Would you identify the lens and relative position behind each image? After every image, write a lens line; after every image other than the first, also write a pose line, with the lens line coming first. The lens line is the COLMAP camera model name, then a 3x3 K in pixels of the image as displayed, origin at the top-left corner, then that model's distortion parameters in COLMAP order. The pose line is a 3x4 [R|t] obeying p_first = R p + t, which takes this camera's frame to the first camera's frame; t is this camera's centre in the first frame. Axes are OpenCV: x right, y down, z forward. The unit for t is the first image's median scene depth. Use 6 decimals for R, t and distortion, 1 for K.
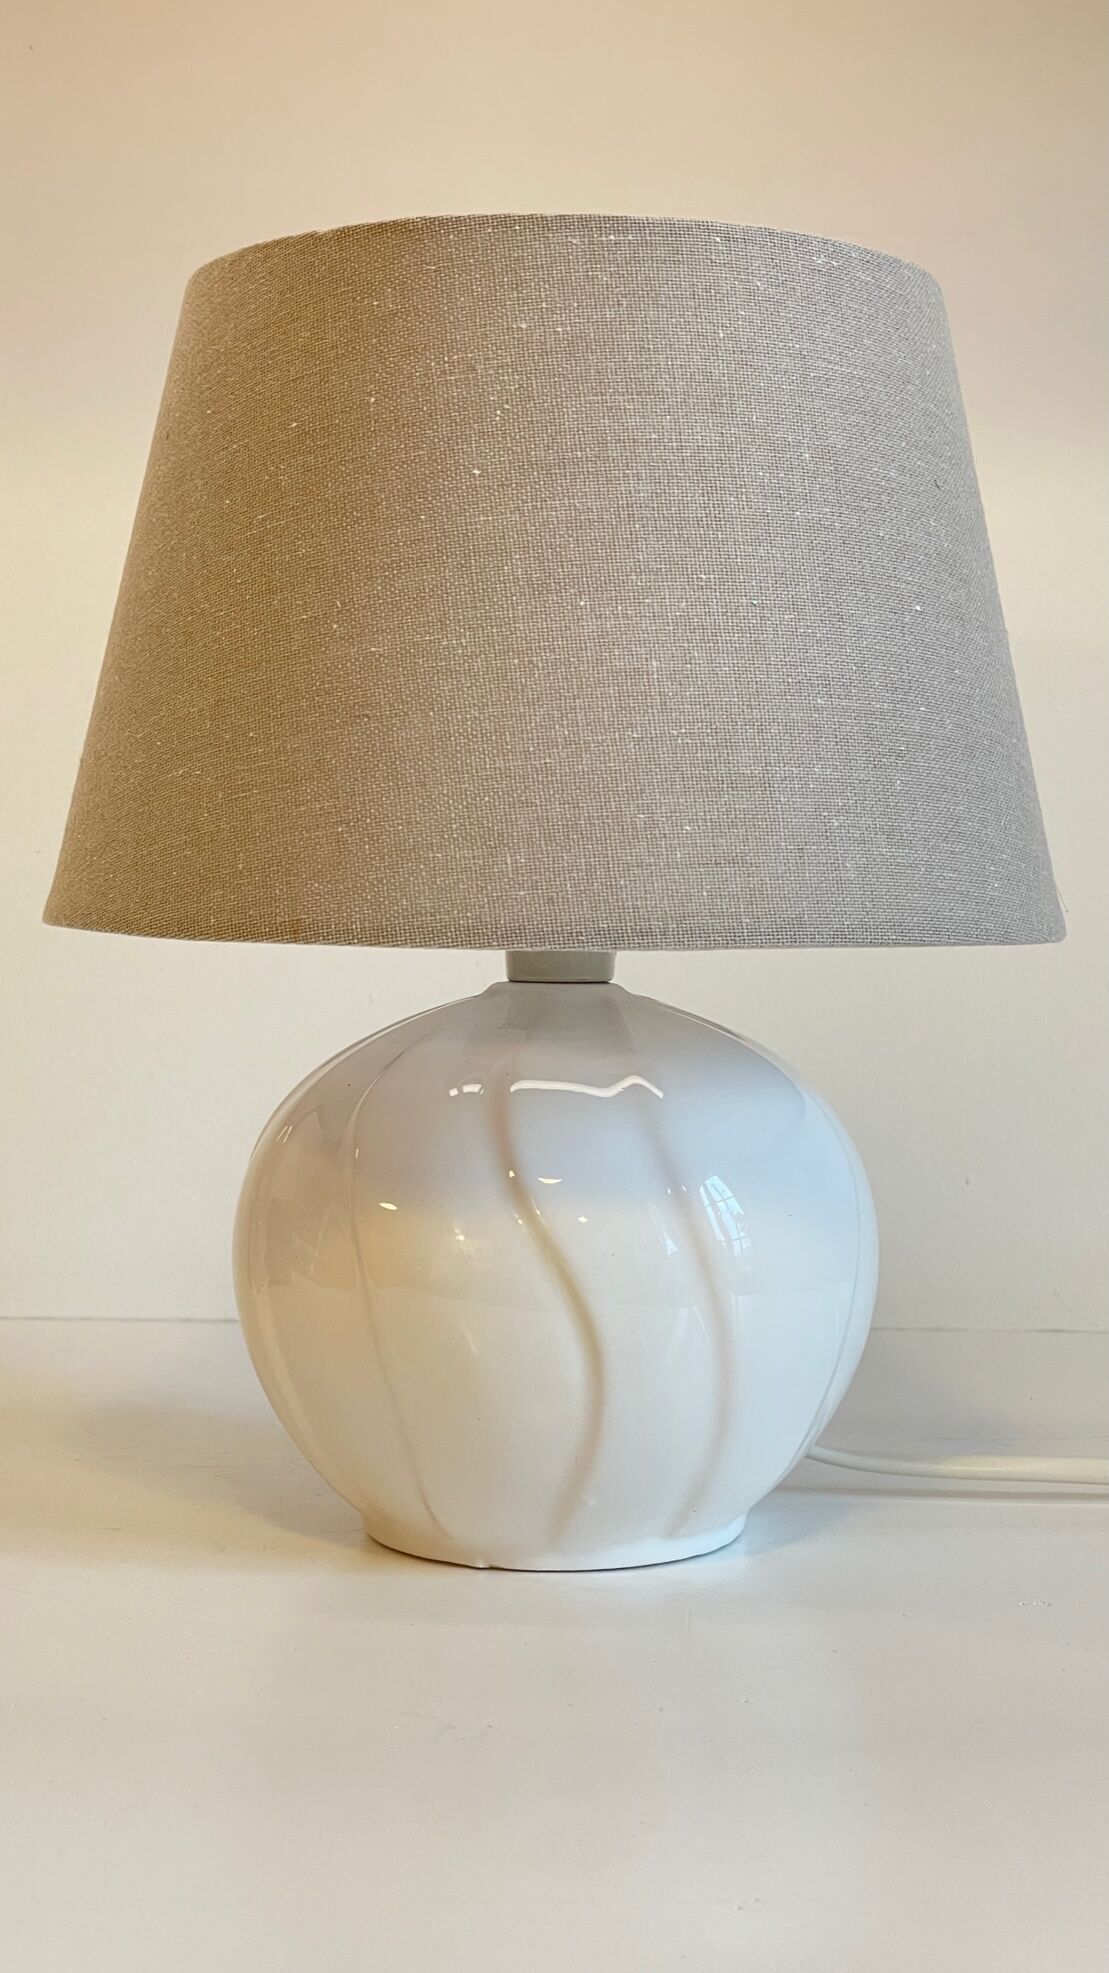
lens RADIAL K [[3024.8, 0, 554.5], [0, 3024.8, 986.5], [0, 0, 1]] dist [0.004760, 0.037527]
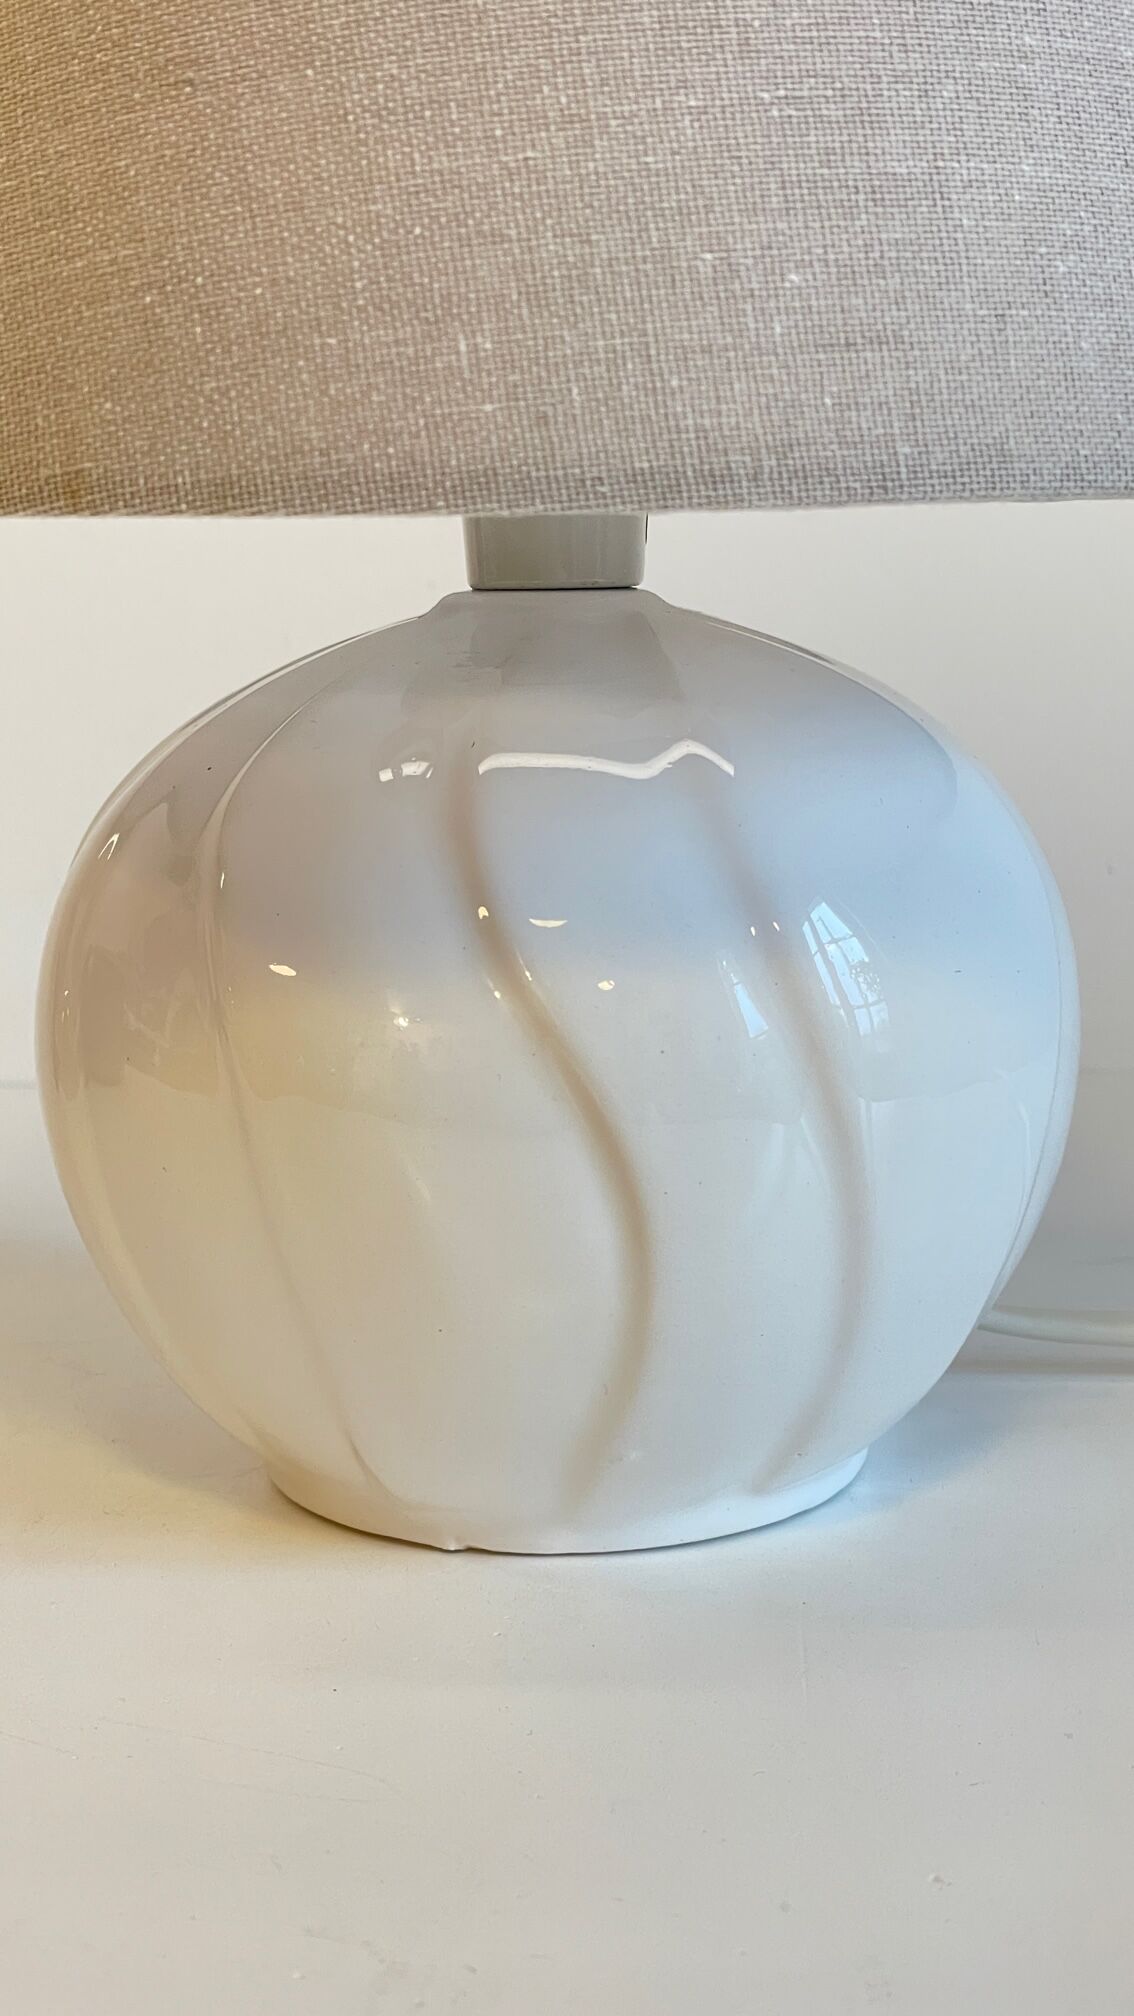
lens RADIAL K [[3220.2, 0, 567.0], [0, 3220.2, 1008.0], [0, 0, 1]] dist [0.043739, 0.037423]
pose [[0.999610, -0.026353, 0.009287, -0.004622], [0.025064, 0.992601, 0.118807, 0.006626], [-0.012350, -0.118528, 0.992874, 0.389099]]
